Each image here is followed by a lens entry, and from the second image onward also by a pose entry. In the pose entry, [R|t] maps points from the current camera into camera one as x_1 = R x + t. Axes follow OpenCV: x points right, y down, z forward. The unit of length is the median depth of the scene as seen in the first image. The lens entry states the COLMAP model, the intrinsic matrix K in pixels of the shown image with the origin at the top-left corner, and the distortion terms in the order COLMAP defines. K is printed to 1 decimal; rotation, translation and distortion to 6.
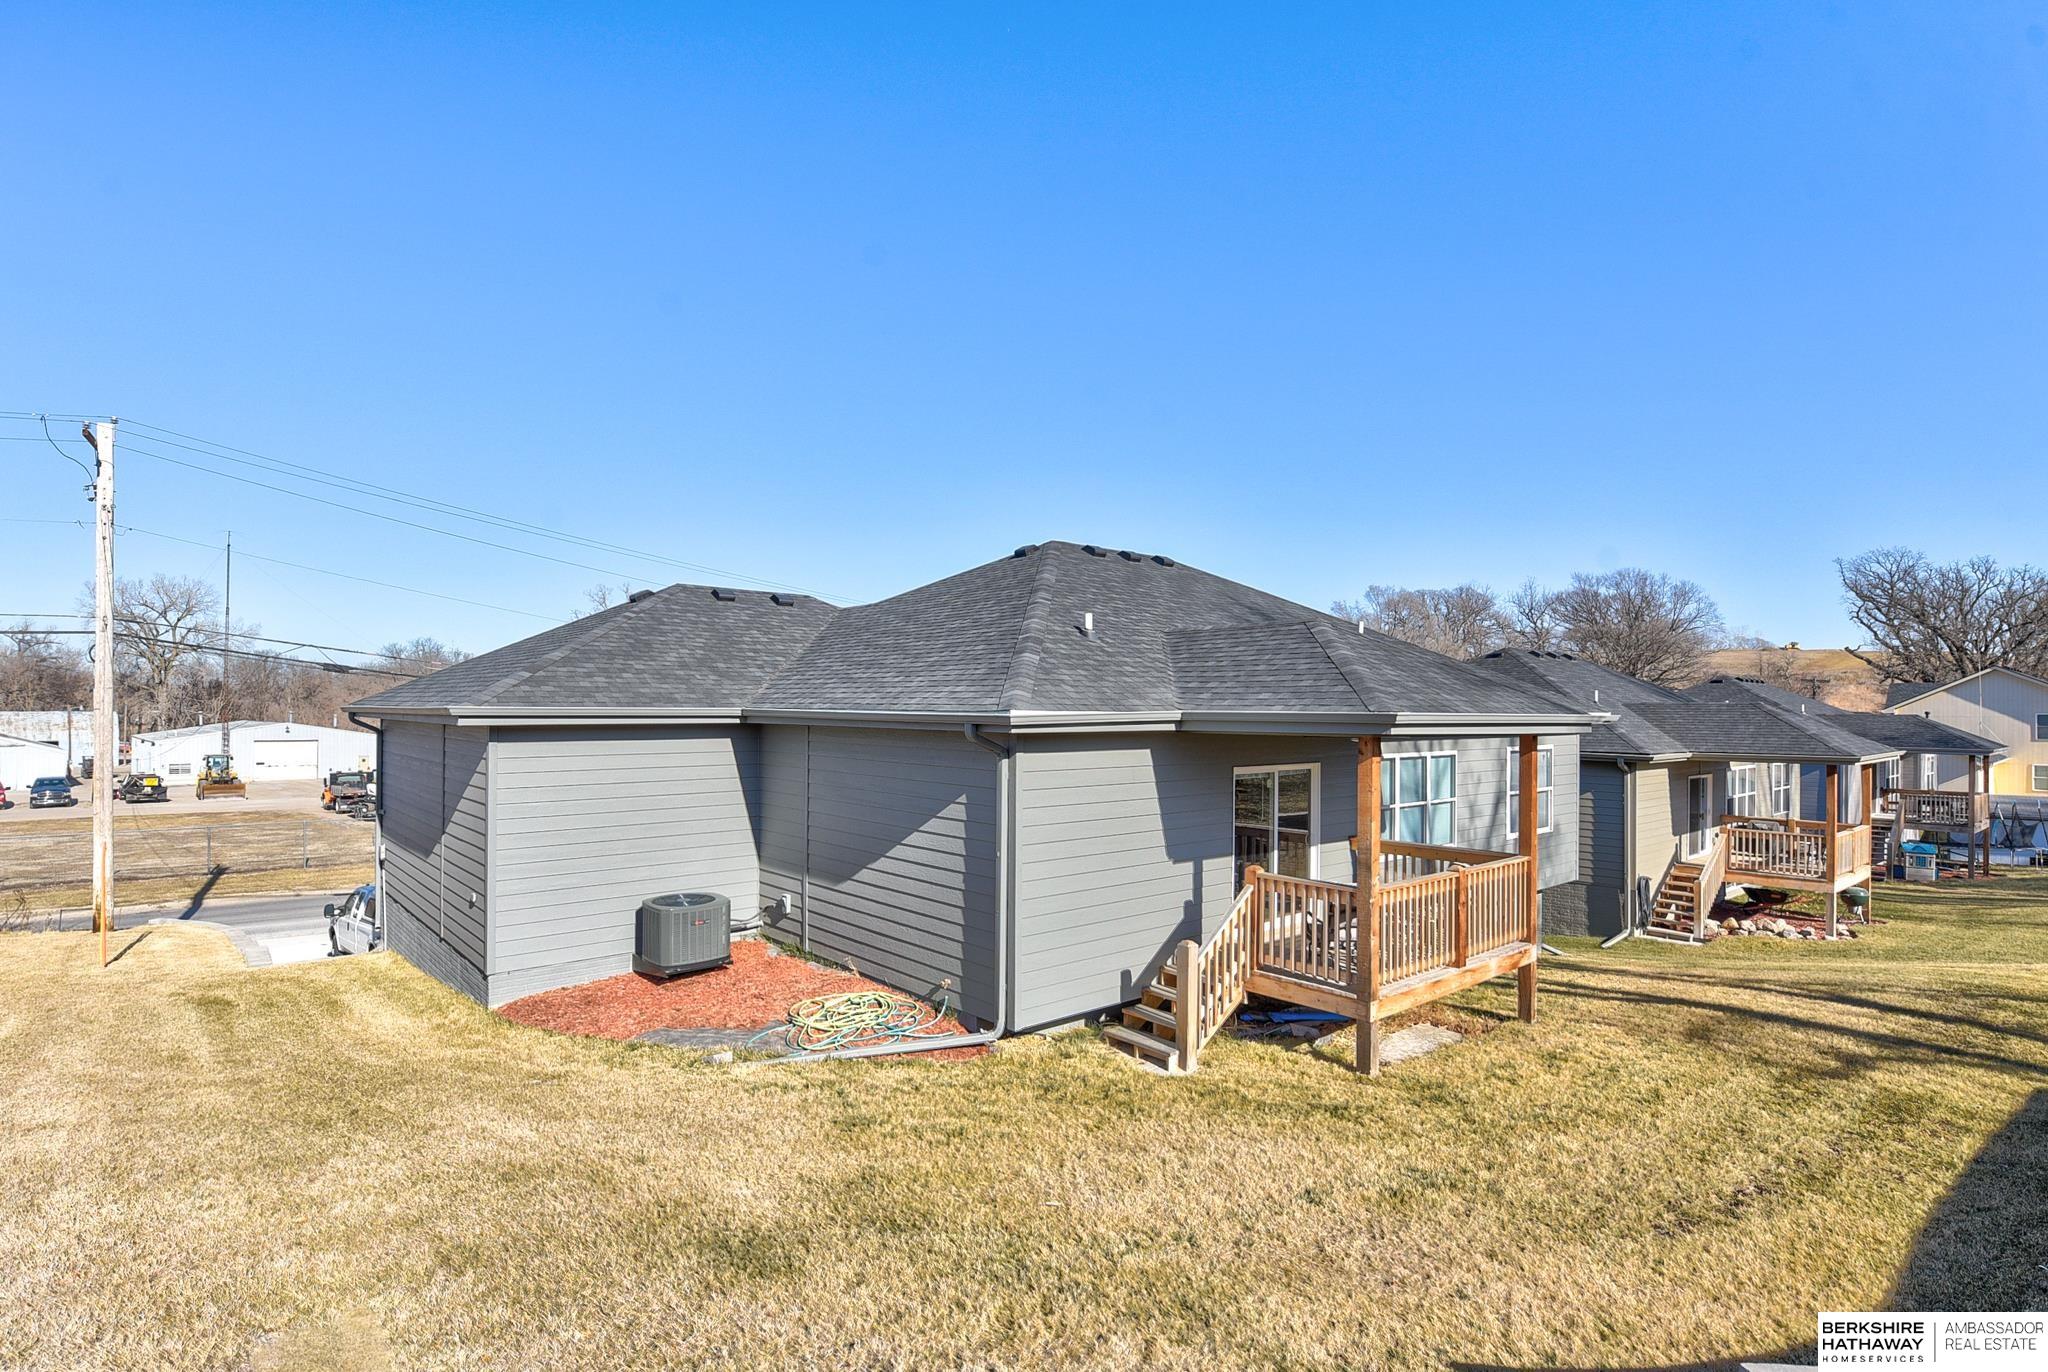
lens RADIAL K [[1028.0, 0, 1024.0], [0, 1028.0, 686.0], [0, 0, 1]] dist [0.000024, 0.000209]
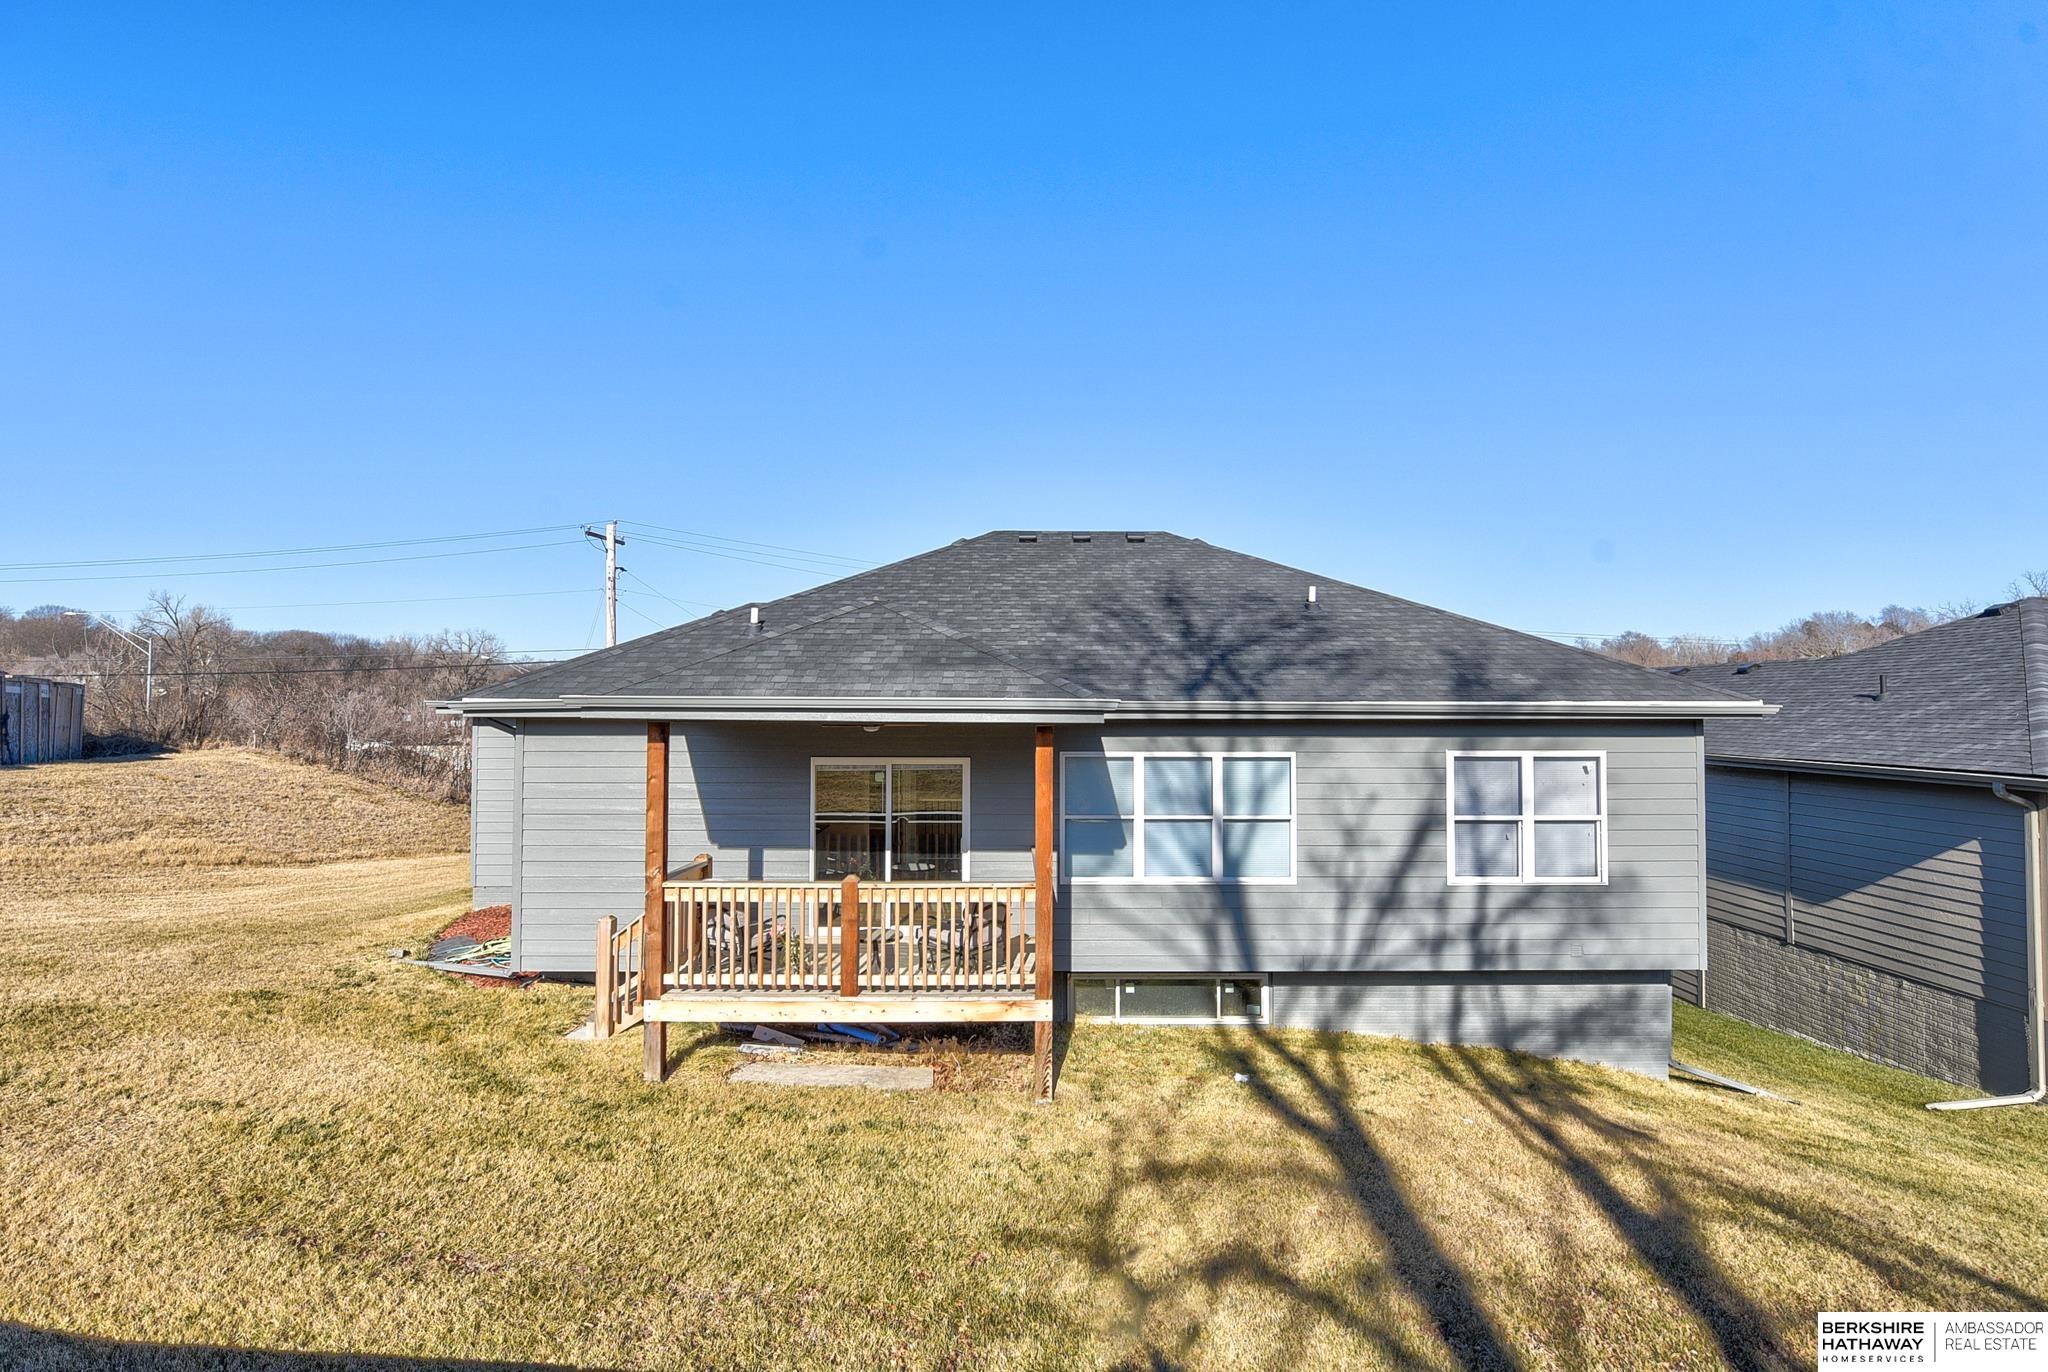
lens RADIAL K [[1007.2, 0, 1024.2], [0, 1007.2, 667.8], [0, 0, 1]] dist [-0.001833, -0.000369]
pose [[0.760081, -0.029328, -0.649166, 0.900778], [0.015940, 0.999522, -0.026493, 0.021297], [0.649632, 0.009789, 0.760185, 0.380382]]
